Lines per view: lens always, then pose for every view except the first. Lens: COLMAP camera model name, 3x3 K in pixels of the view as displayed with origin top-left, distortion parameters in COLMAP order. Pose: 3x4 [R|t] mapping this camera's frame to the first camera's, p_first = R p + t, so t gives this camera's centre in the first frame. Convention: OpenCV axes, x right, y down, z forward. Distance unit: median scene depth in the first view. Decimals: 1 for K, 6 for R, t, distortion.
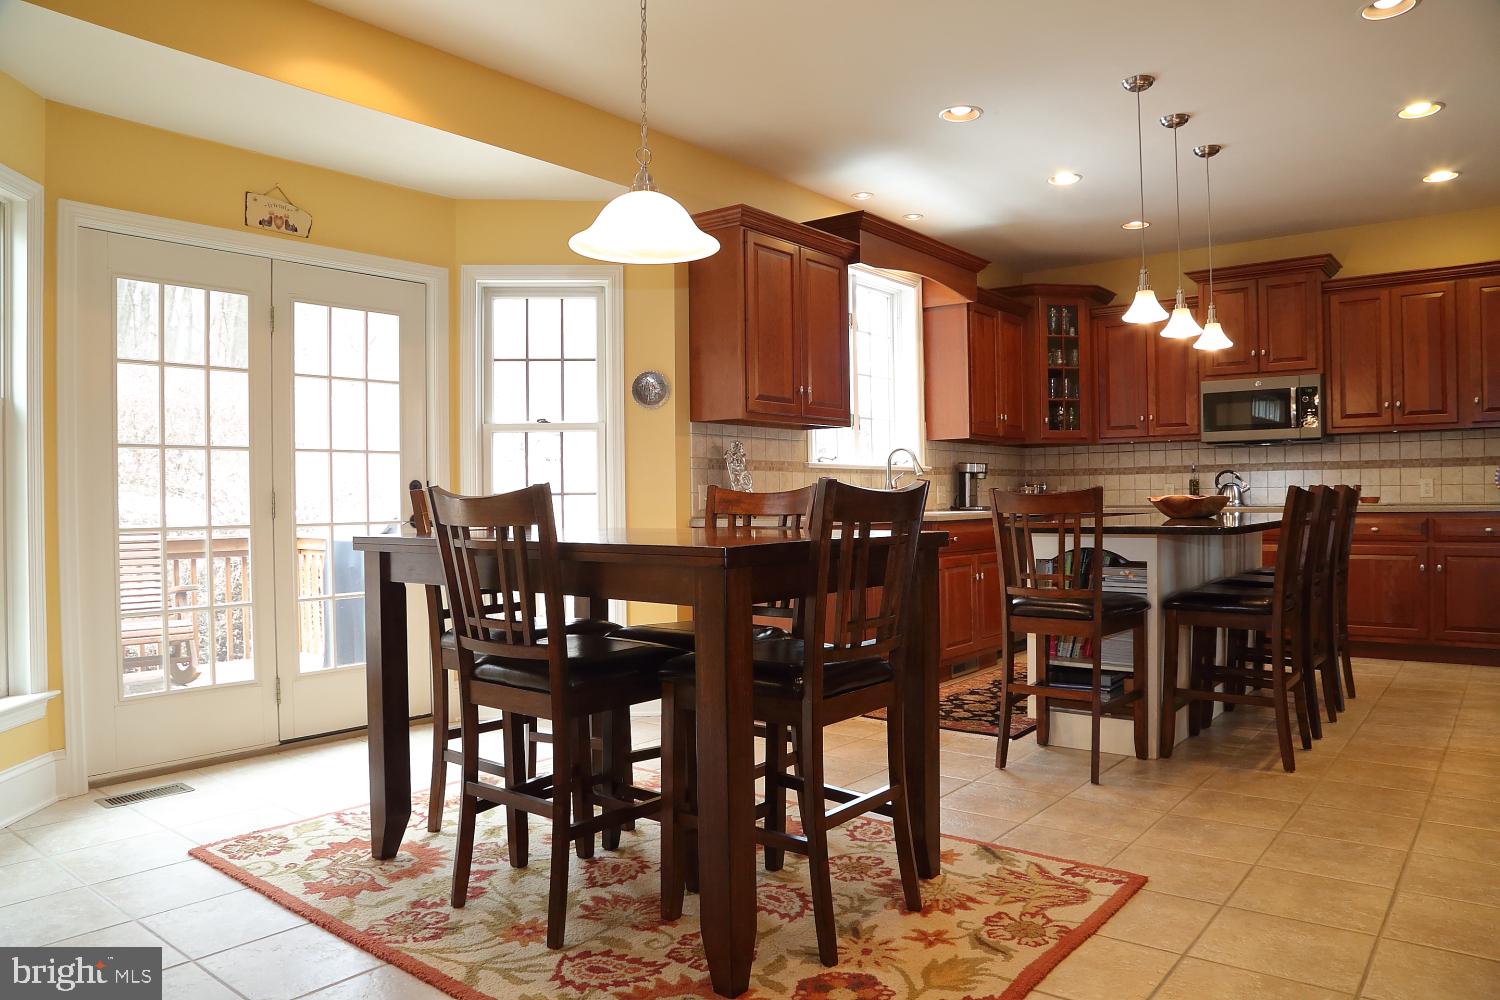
lens RADIAL K [[1024.5, 0, 751.7], [0, 1024.5, 506.8], [0, 0, 1]] dist [-0.116933, 0.062378]
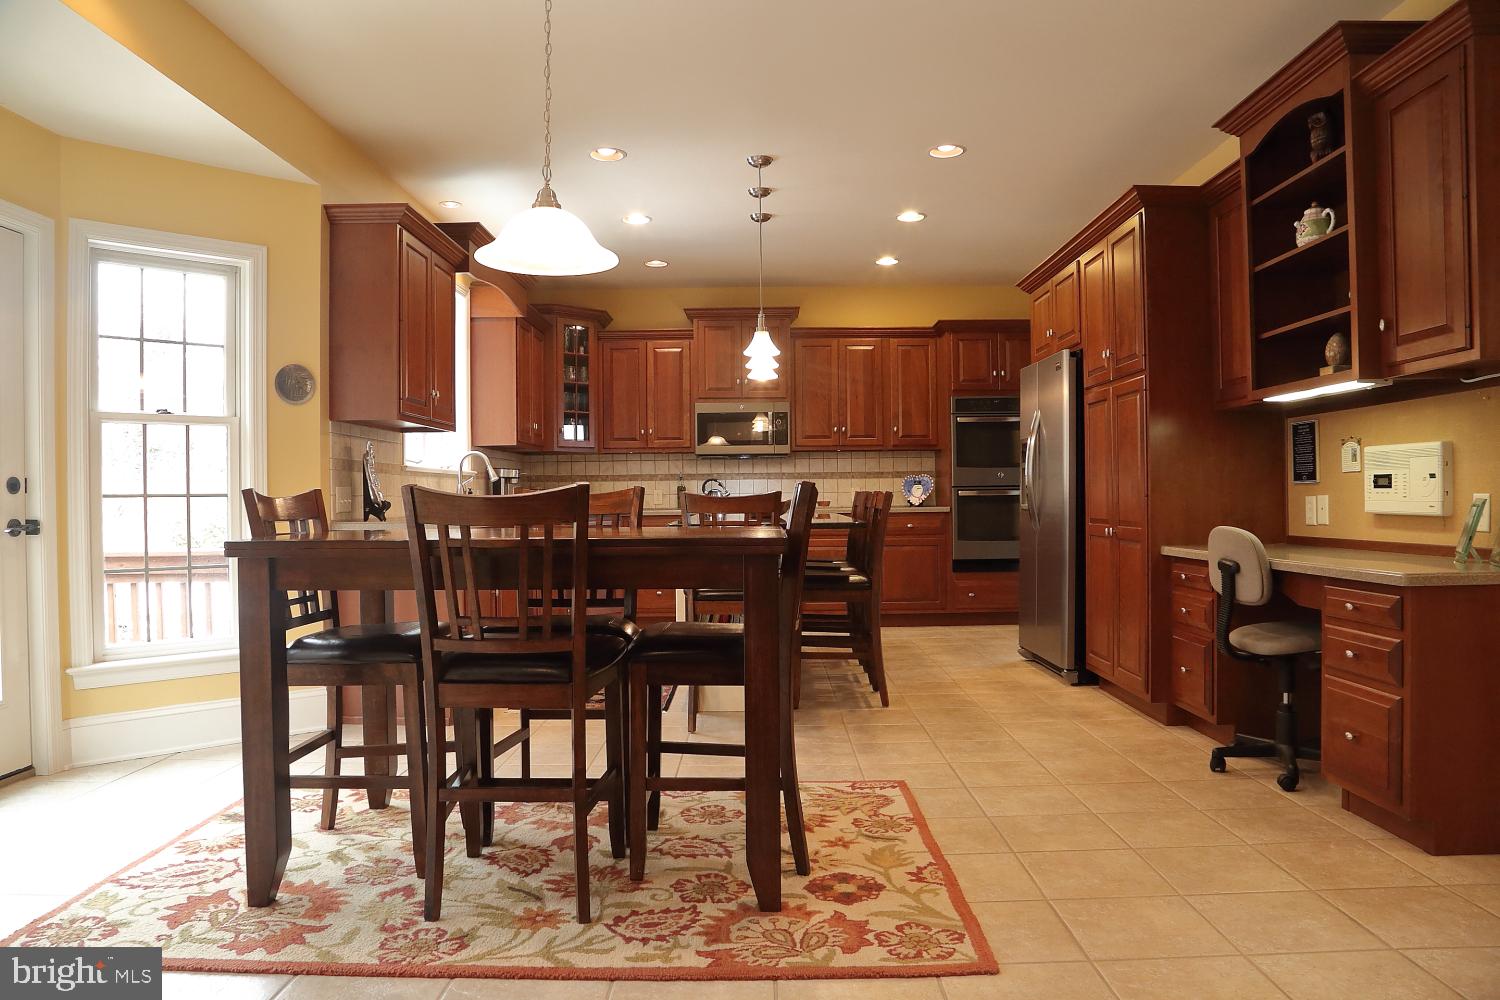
lens RADIAL K [[1024.5, 0, 751.7], [0, 1024.5, 506.8], [0, 0, 1]] dist [-0.116933, 0.062378]
pose [[0.785330, -0.001338, 0.619076, -0.532285], [0.005604, 0.999972, -0.004948, 0.006635], [-0.619052, 0.007355, 0.785315, 0.042467]]
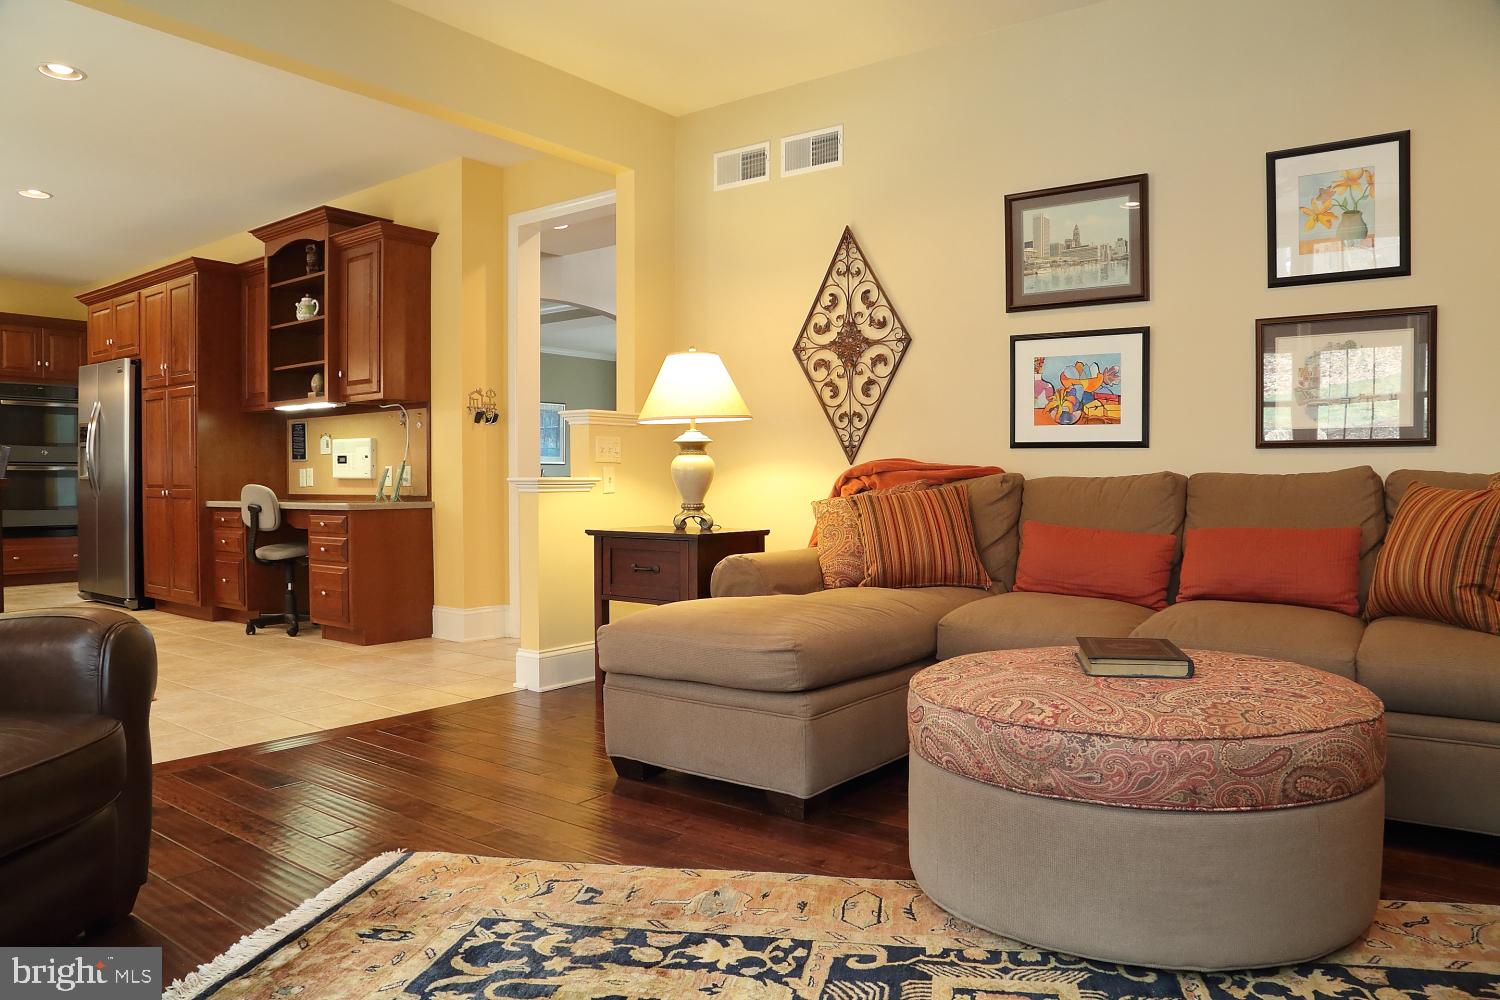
lens RADIAL K [[1024.5, 0, 751.7], [0, 1024.5, 506.8], [0, 0, 1]] dist [-0.116933, 0.062378]
pose [[-0.026574, -0.012423, 0.999570, -1.341945], [0.007455, 0.999893, 0.012625, 0.053242], [-0.999619, 0.007787, -0.026478, -0.300645]]
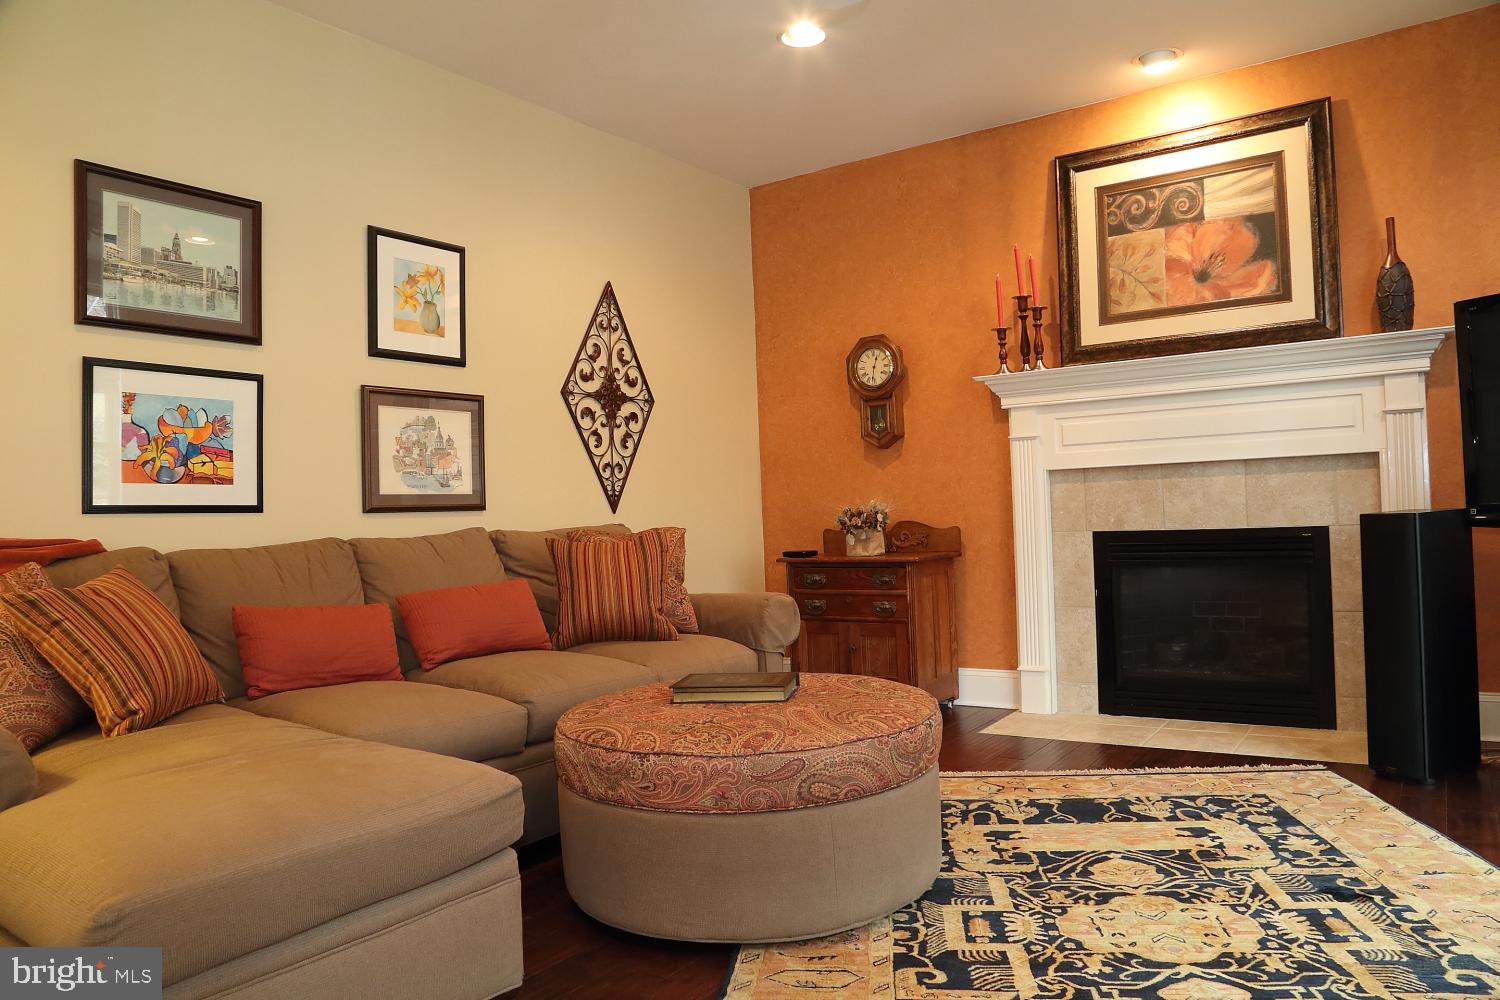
lens RADIAL K [[1024.5, 0, 751.7], [0, 1024.5, 506.8], [0, 0, 1]] dist [-0.116933, 0.062378]
pose [[-0.996955, 0.049821, -0.059985, -0.582667], [0.049970, 0.998750, -0.000999, 0.021467], [0.059861, -0.003994, -0.998199, 0.280988]]
